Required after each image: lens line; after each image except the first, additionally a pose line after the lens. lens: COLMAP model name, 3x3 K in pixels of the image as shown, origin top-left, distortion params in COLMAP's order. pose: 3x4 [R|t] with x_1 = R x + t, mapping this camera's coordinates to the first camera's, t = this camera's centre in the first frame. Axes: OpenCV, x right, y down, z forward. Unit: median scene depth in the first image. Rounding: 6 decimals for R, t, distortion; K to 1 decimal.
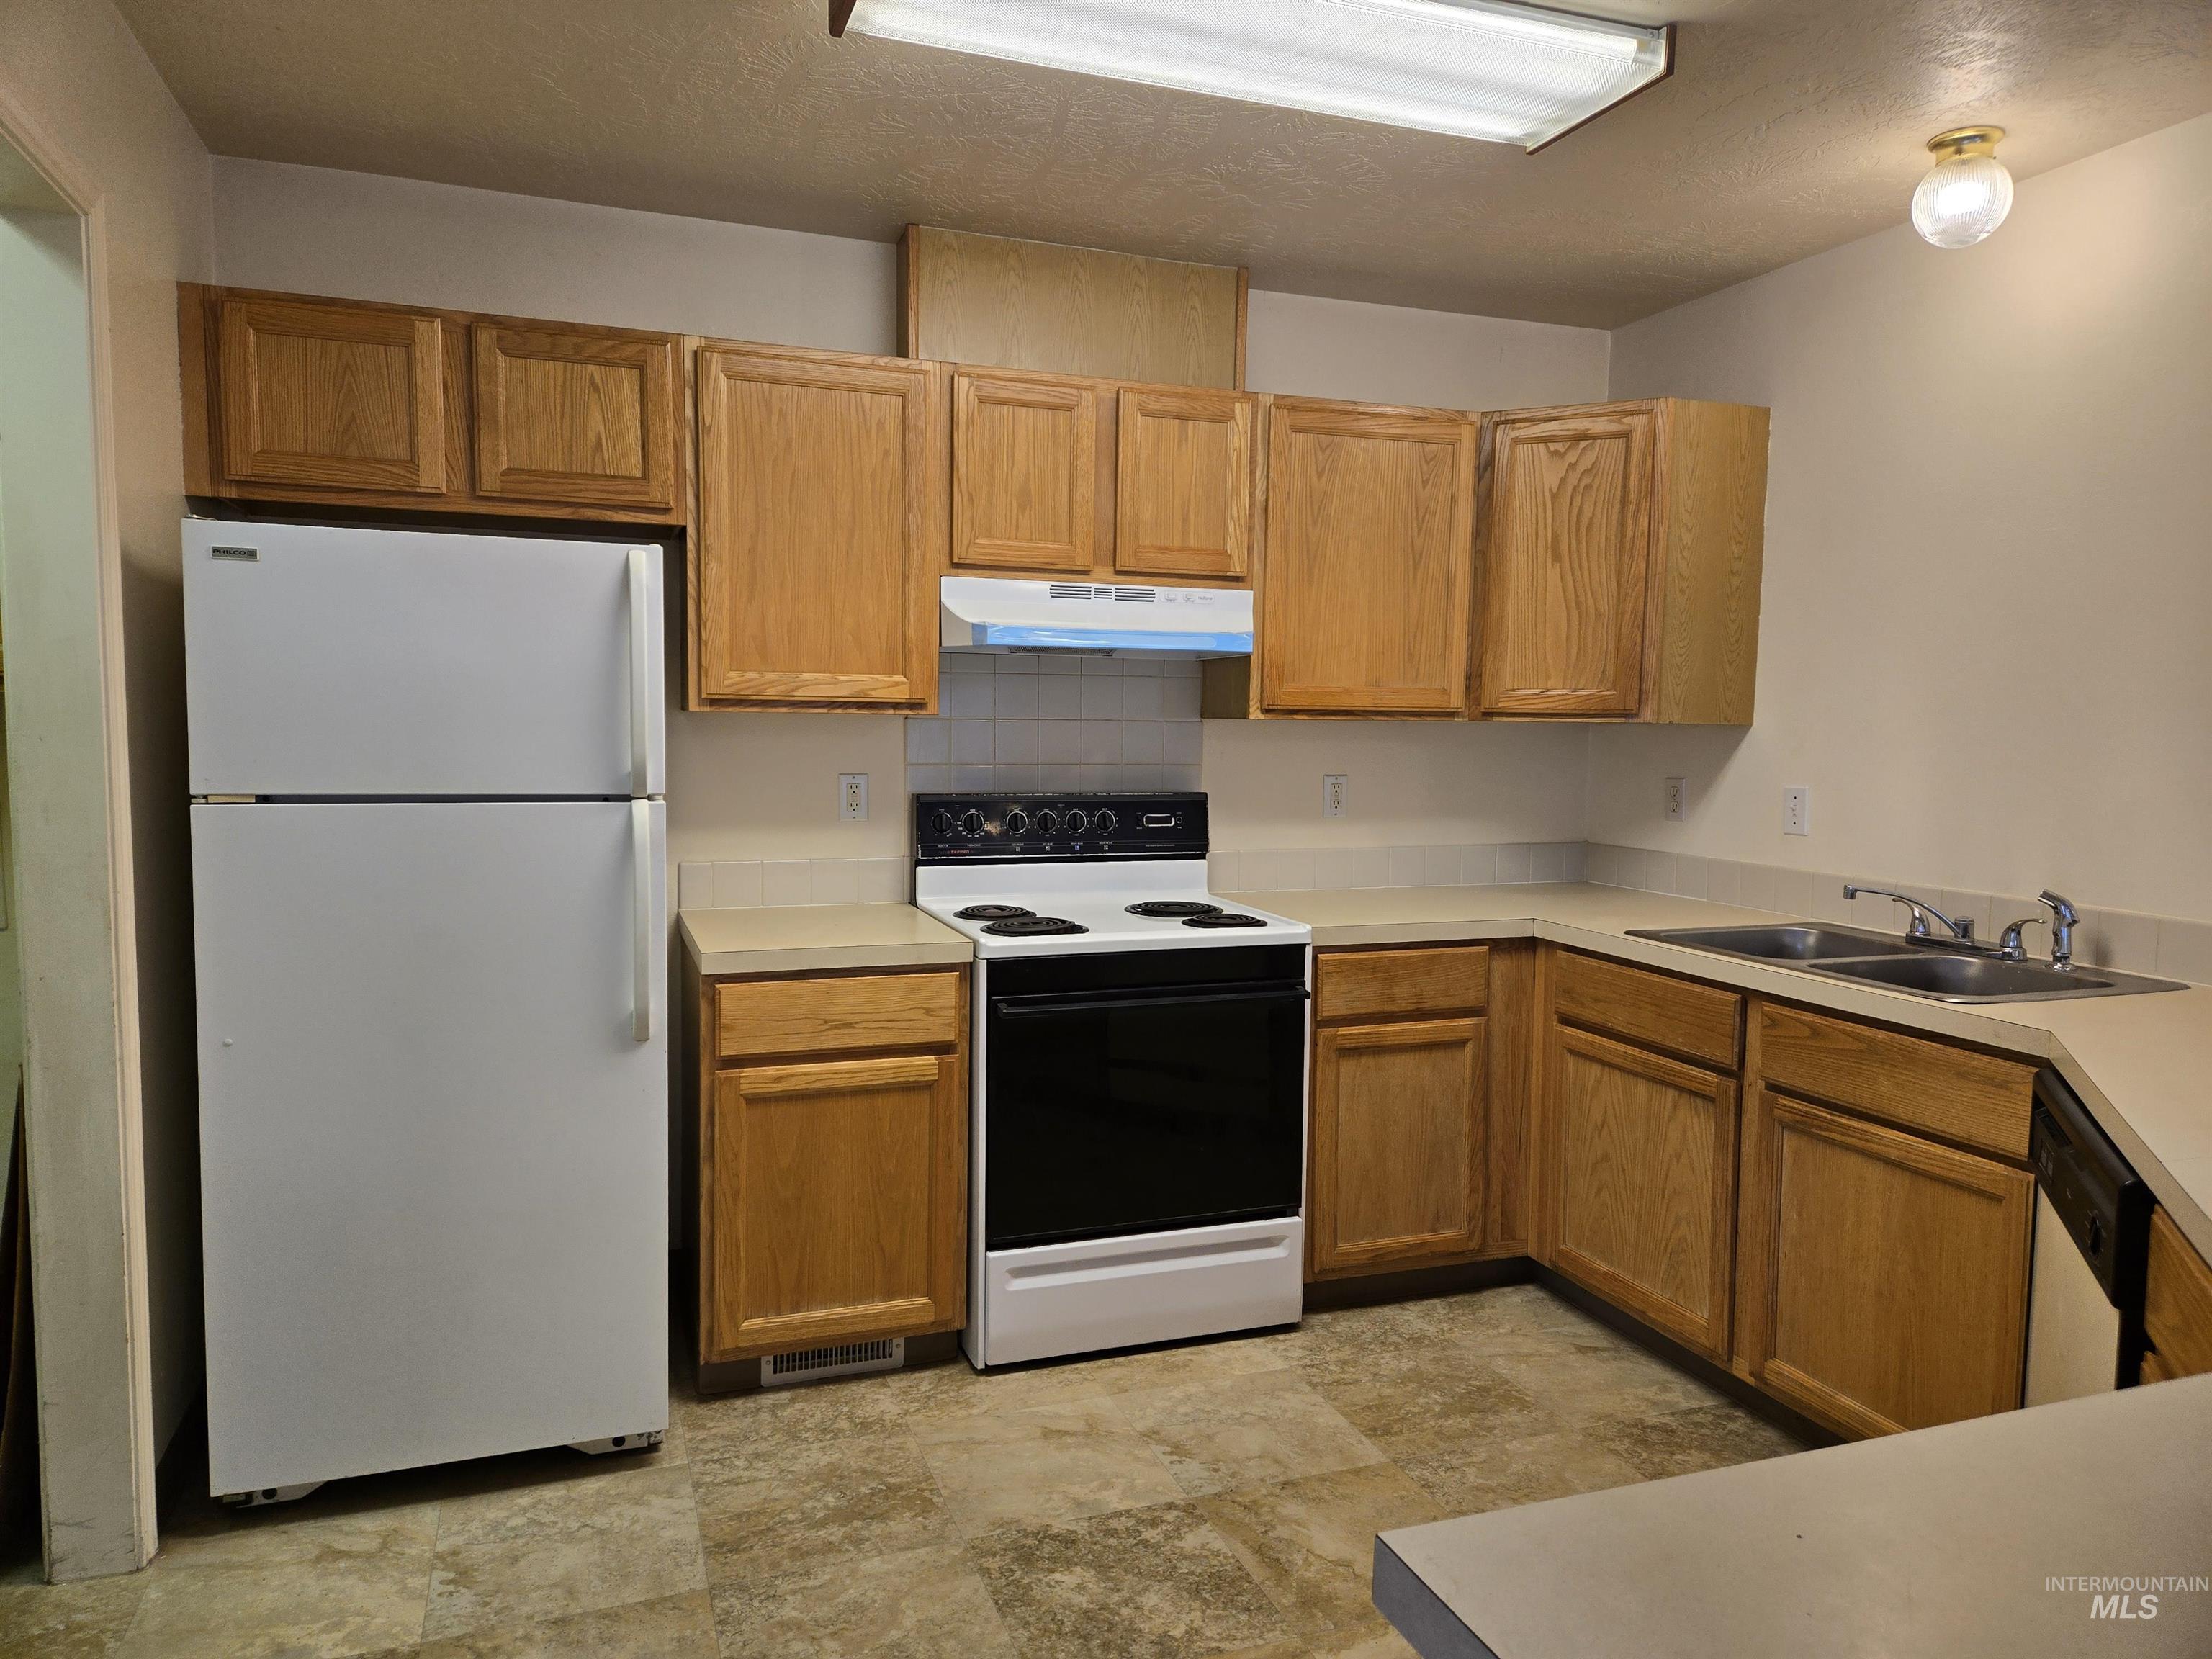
lens RADIAL K [[1470.7, 0, 1105.7], [0, 1470.7, 838.9], [0, 0, 1]] dist [0.071998, -0.060057]
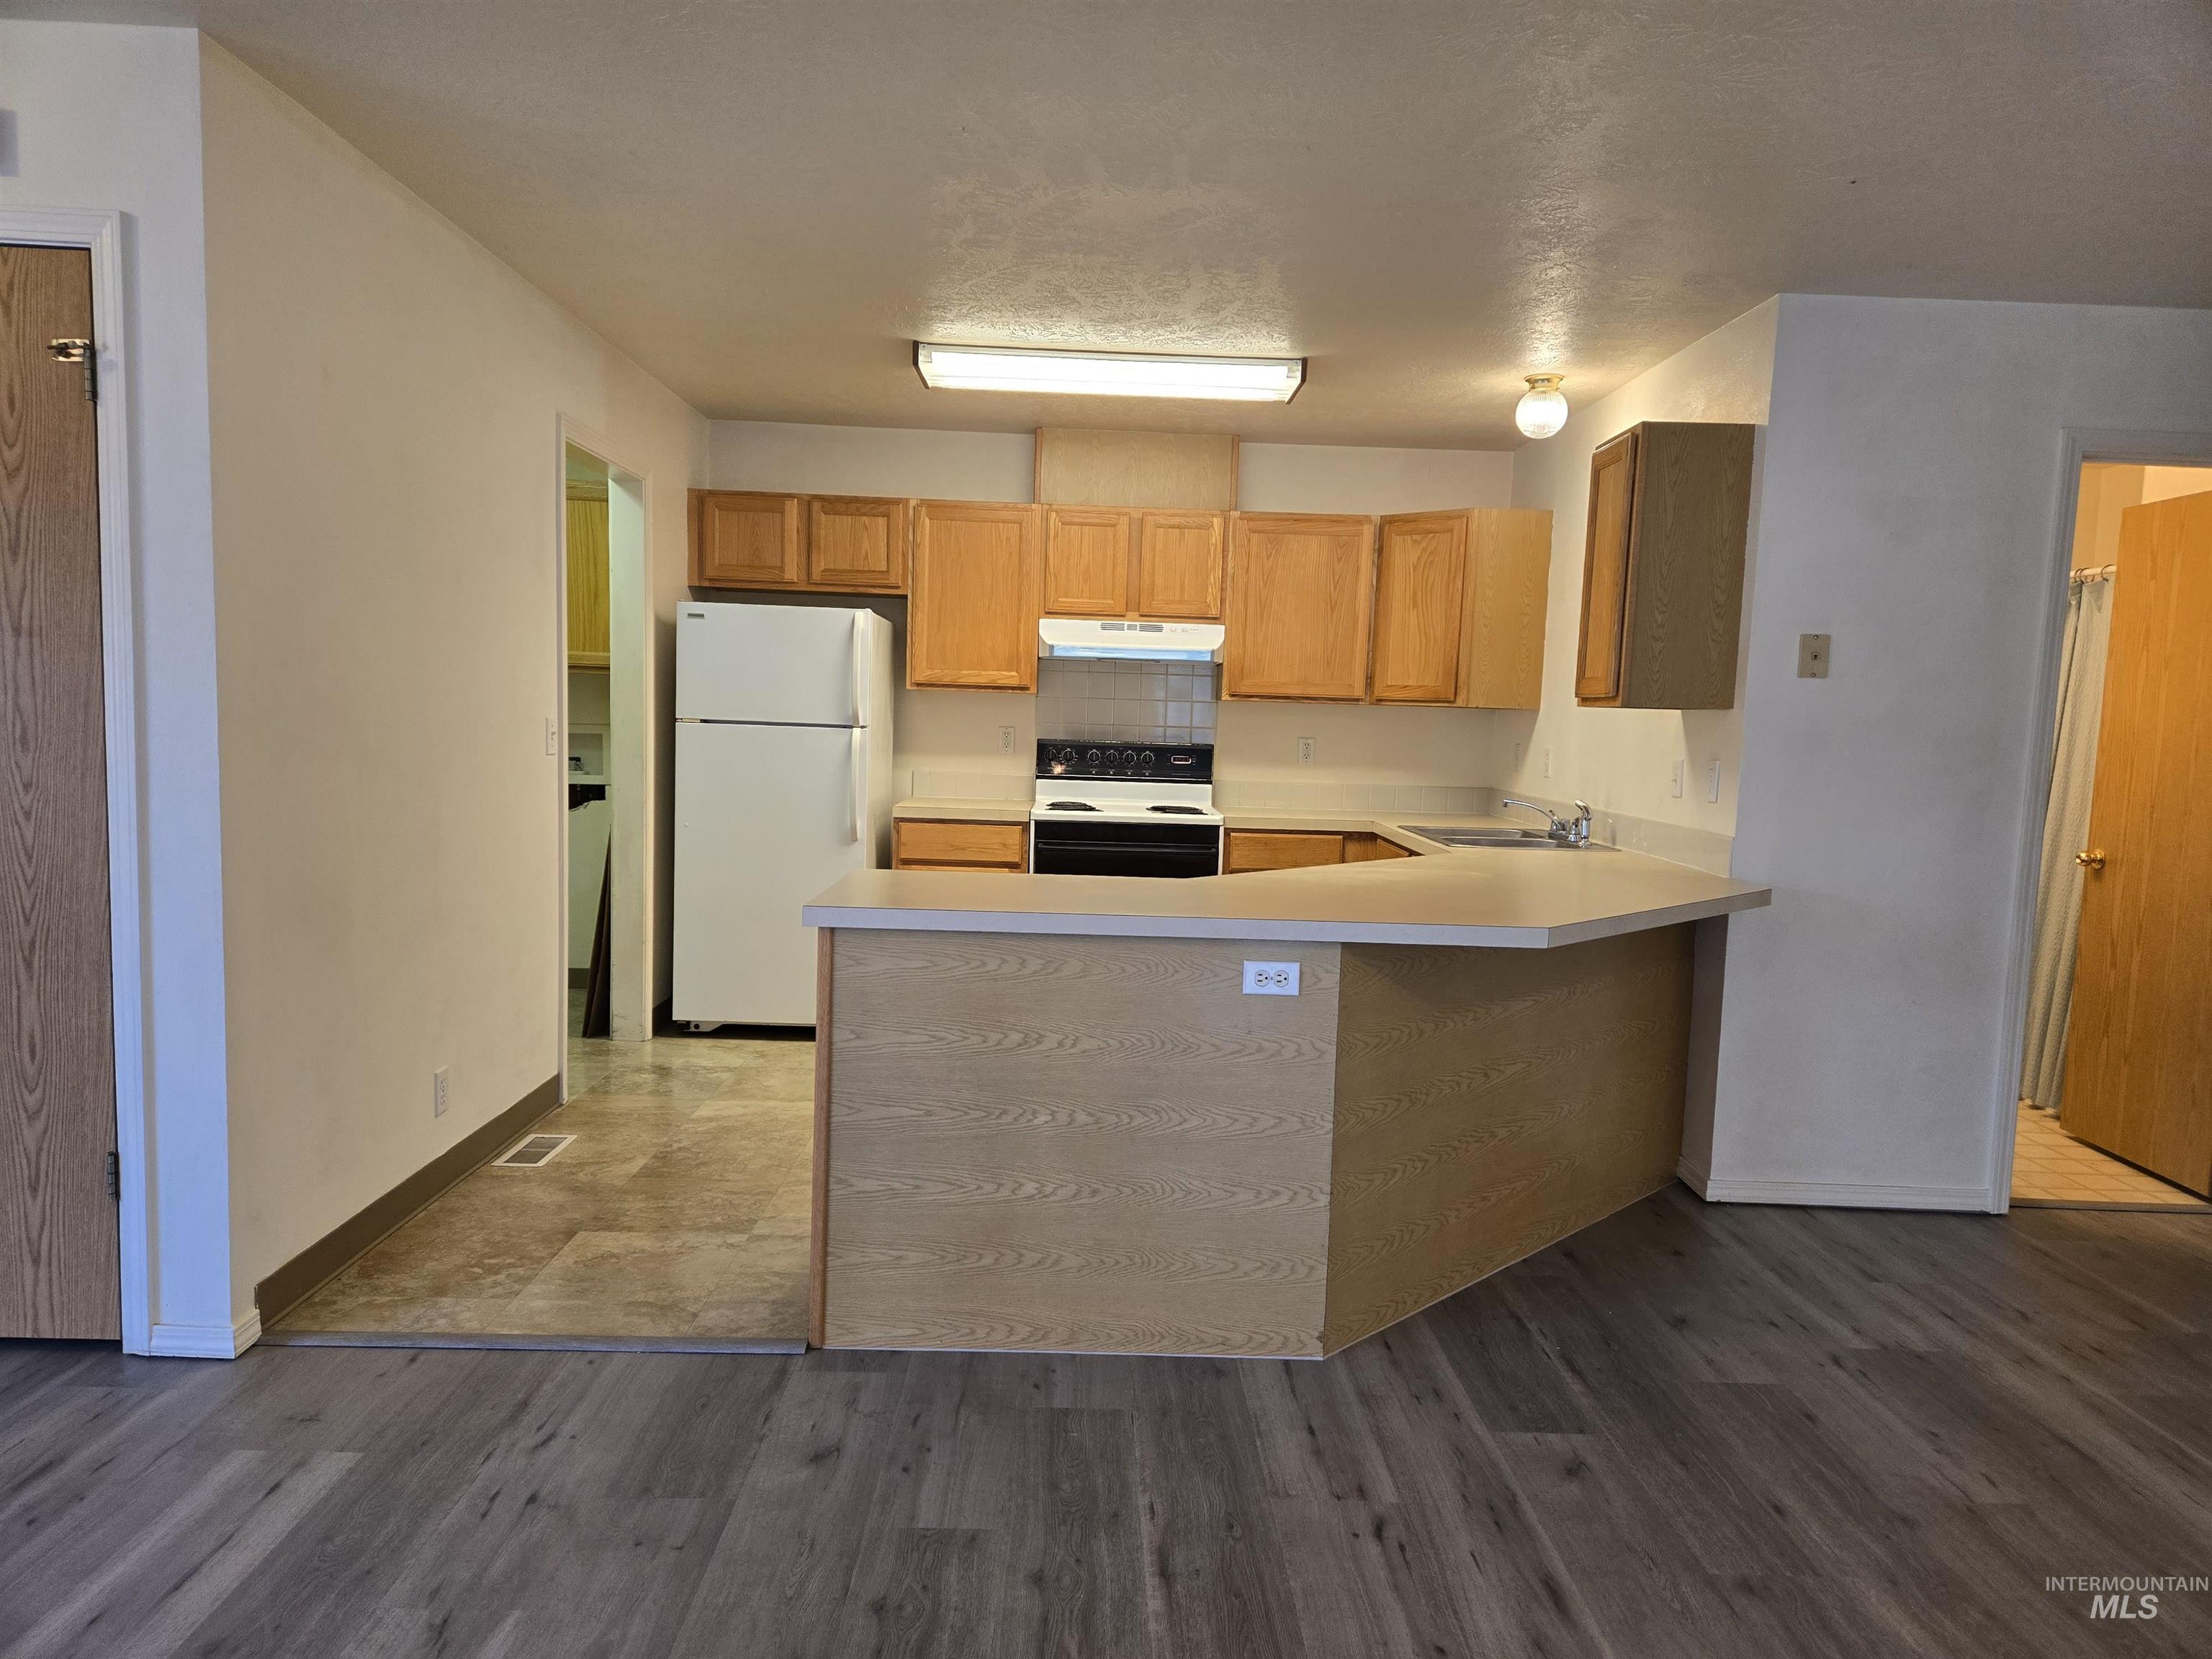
lens RADIAL K [[1462.7, 0, 1108.1], [0, 1462.7, 854.3], [0, 0, 1]] dist [0.073872, -0.063002]
pose [[0.945779, 0.050832, -0.320810, 0.594486], [-0.048402, 0.998707, 0.015551, 0.087403], [0.321185, 0.000820, 0.947016, -0.738407]]
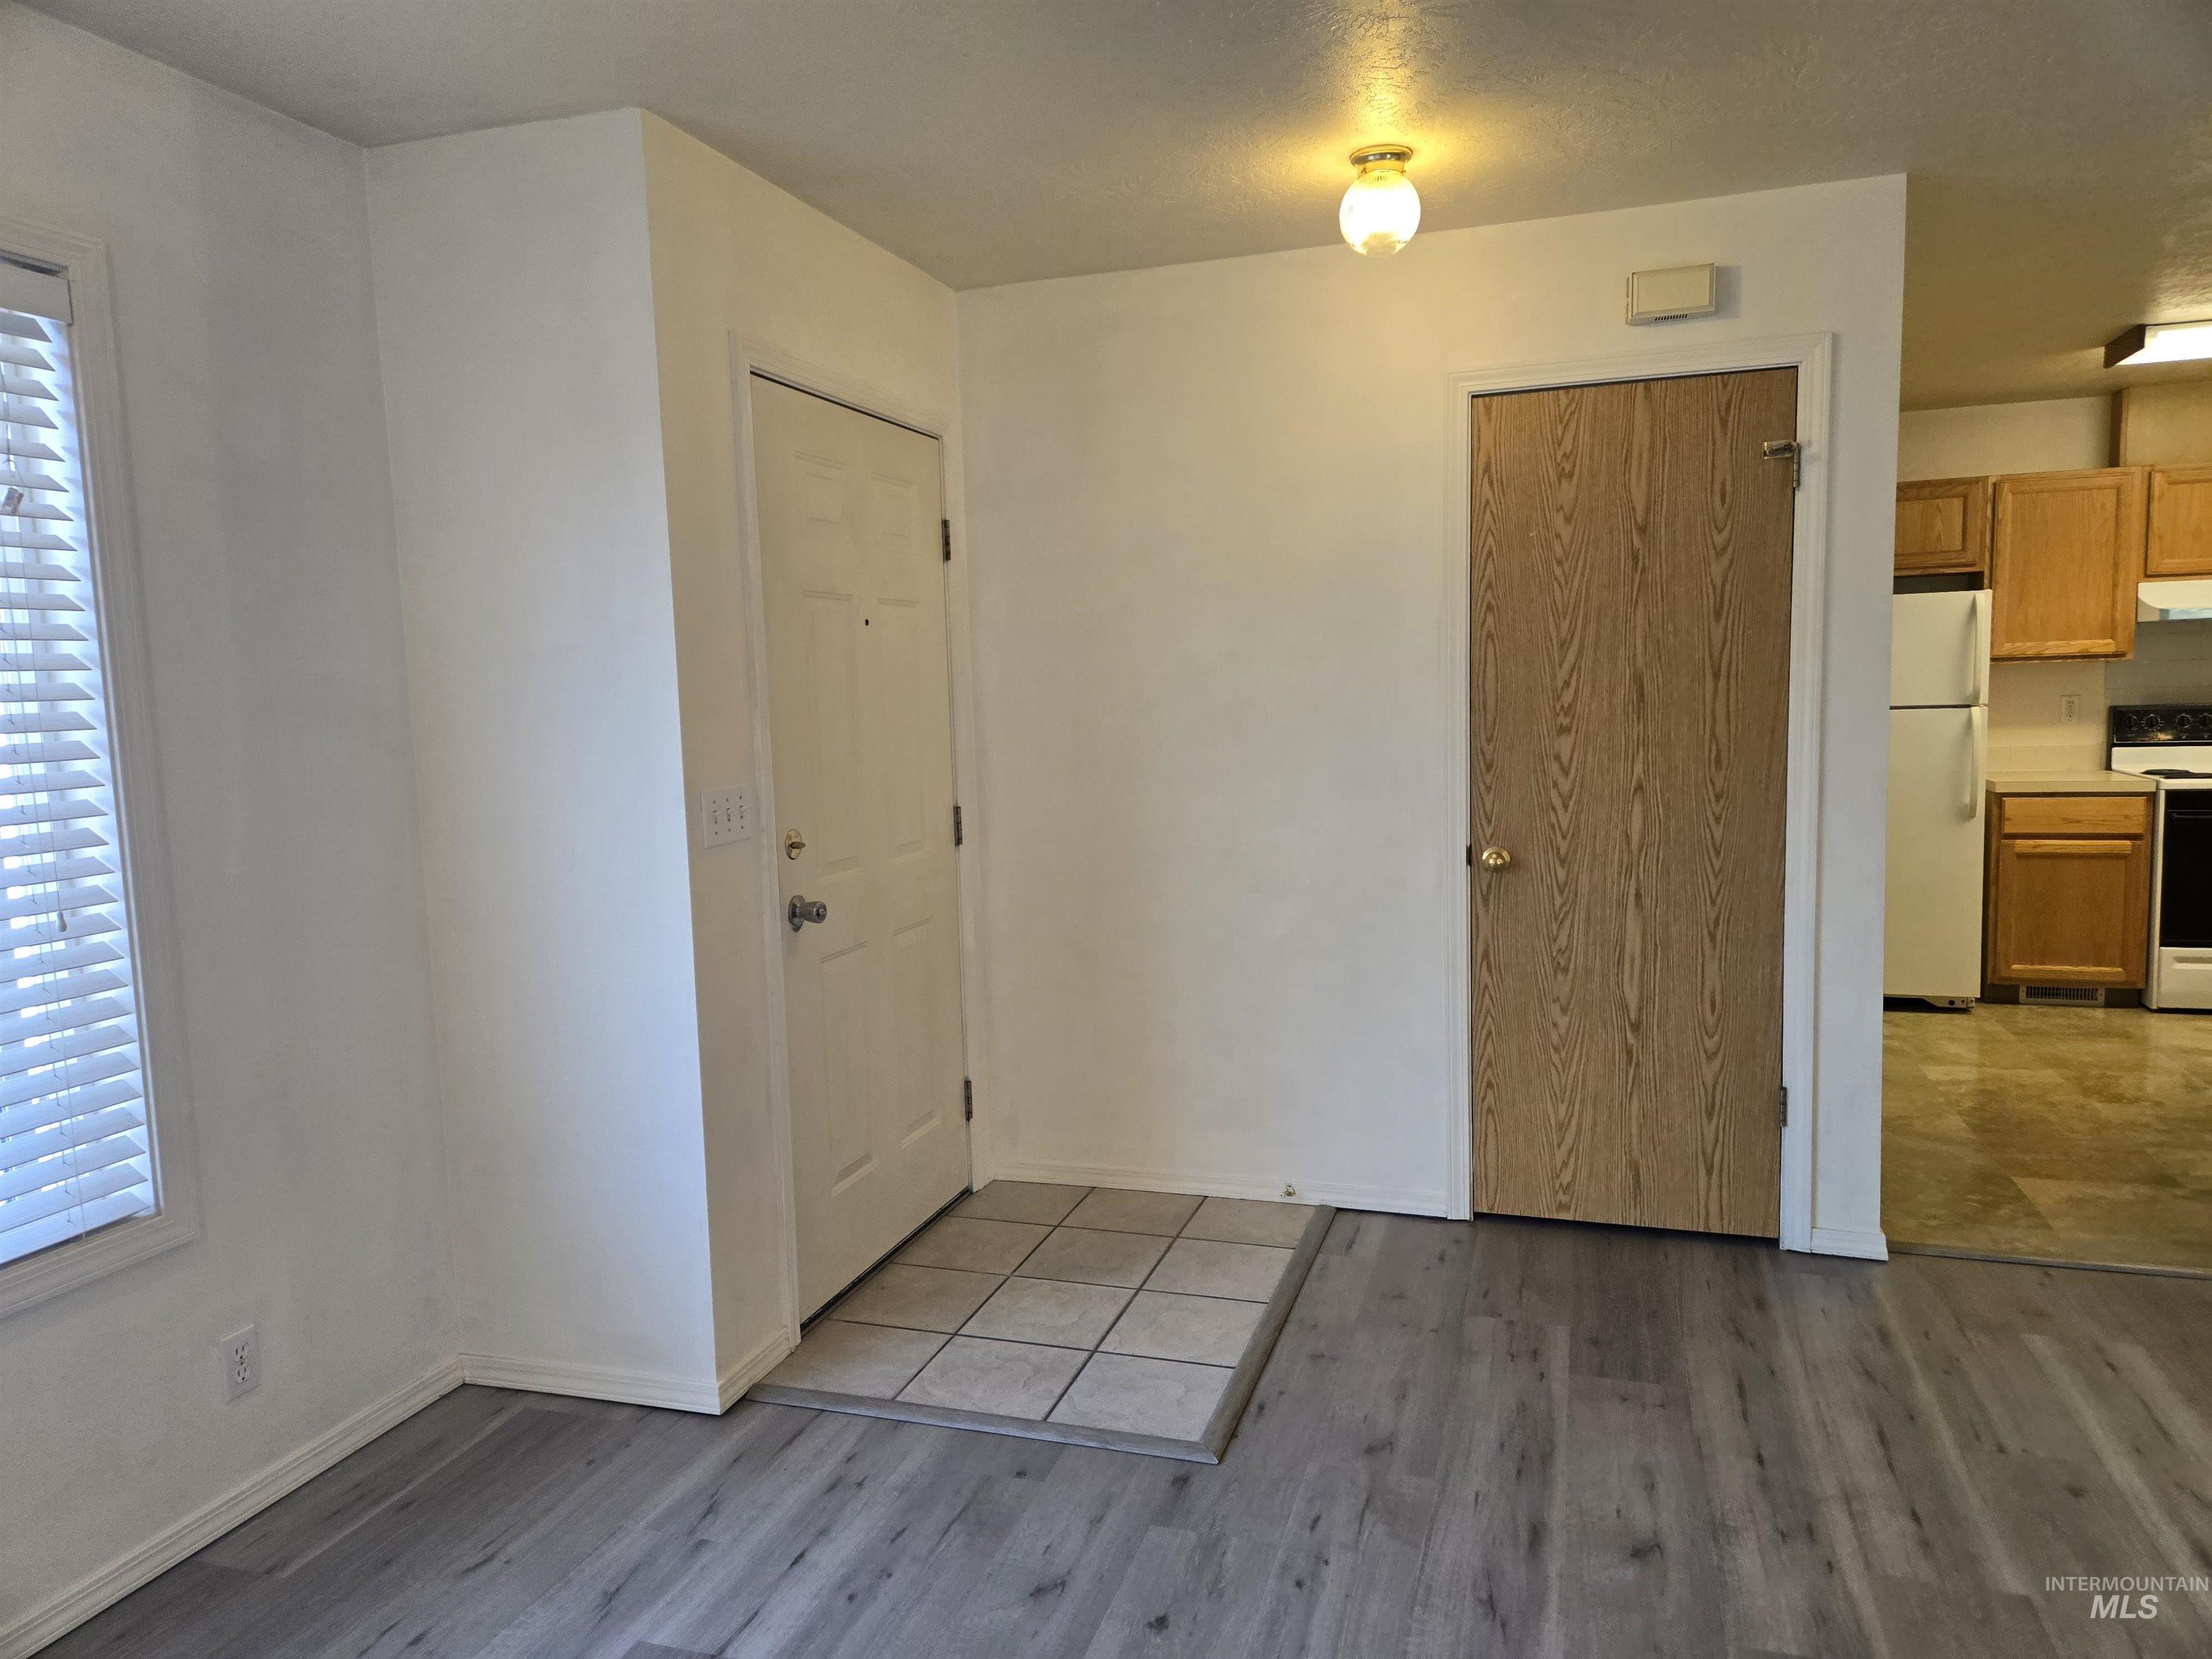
lens RADIAL K [[1470.7, 0, 1105.7], [0, 1470.7, 838.9], [0, 0, 1]] dist [0.071998, -0.060057]
pose [[0.787299, 0.025905, -0.616027, 0.034596], [-0.009061, 0.999495, 0.030450, 0.093571], [0.616505, -0.018391, 0.787136, -1.270802]]
